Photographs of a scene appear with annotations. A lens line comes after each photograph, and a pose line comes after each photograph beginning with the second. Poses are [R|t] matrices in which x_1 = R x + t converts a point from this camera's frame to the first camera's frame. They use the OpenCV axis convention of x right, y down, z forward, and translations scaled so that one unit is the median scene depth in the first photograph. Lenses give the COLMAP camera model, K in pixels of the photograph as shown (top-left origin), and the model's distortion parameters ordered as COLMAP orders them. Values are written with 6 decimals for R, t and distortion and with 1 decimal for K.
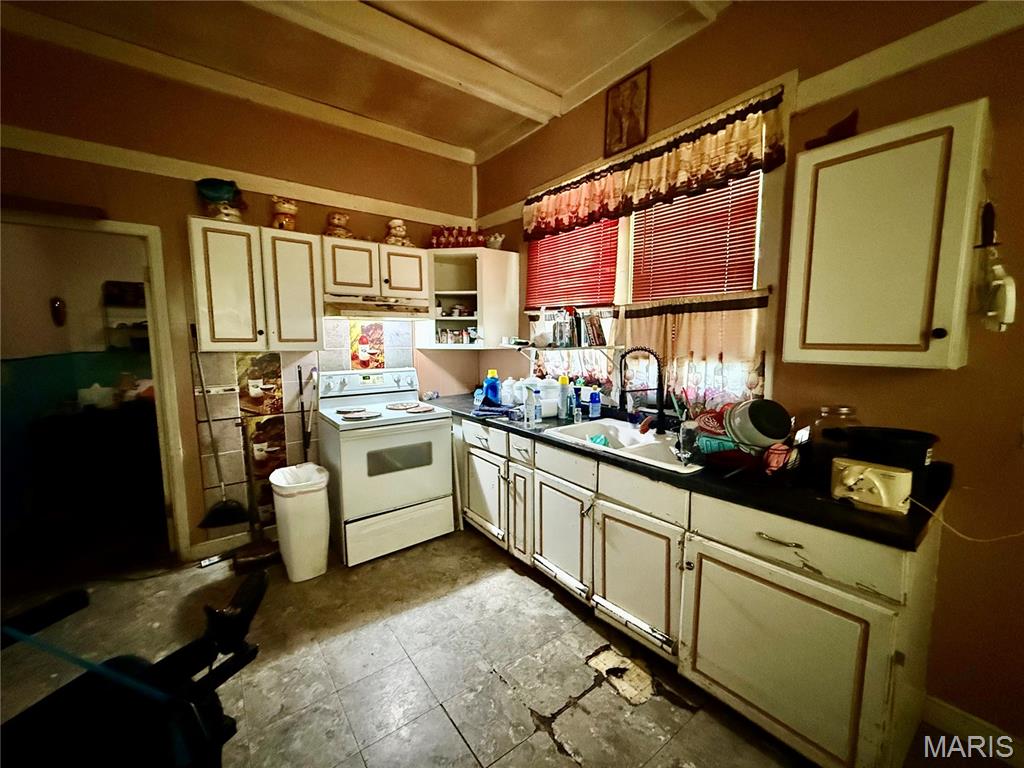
lens RADIAL K [[409.0, 0, 506.5], [0, 409.0, 382.9], [0, 0, 1]] dist [-0.000968, -0.000047]
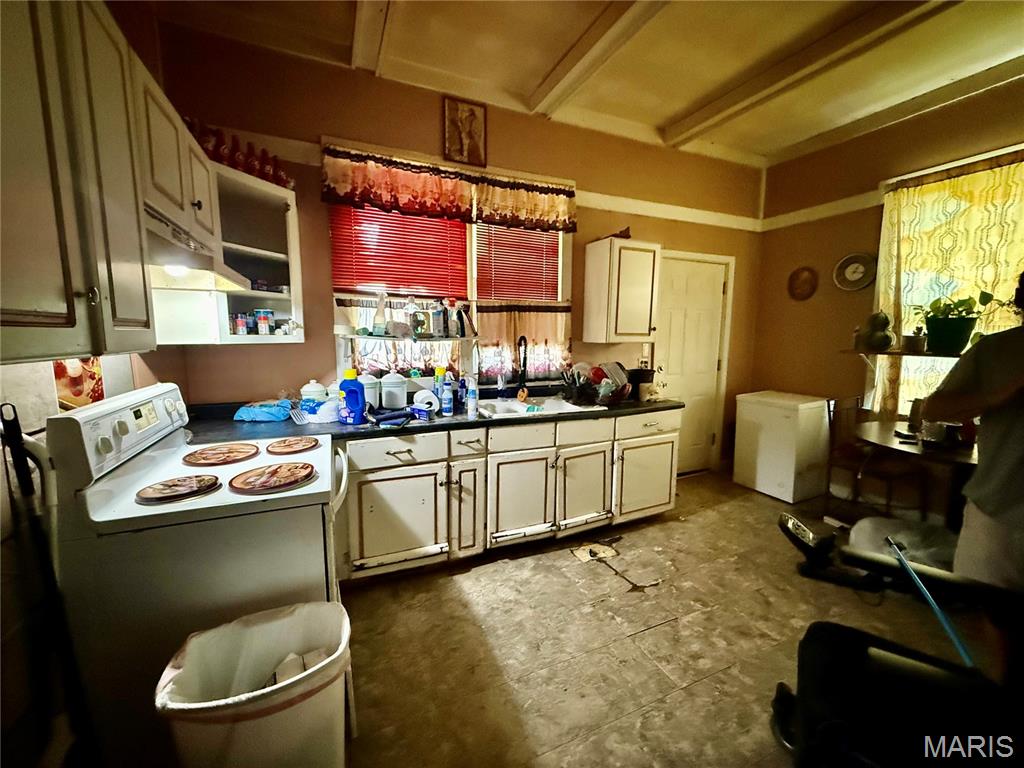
lens RADIAL K [[409.0, 0, 510.1], [0, 409.0, 383.3], [0, 0, 1]] dist [-0.000968, -0.000047]
pose [[0.217445, -0.115674, 0.969194, -0.972722], [0.099486, 0.990408, 0.095885, -0.067836], [-0.970989, 0.075572, 0.226867, 0.753616]]
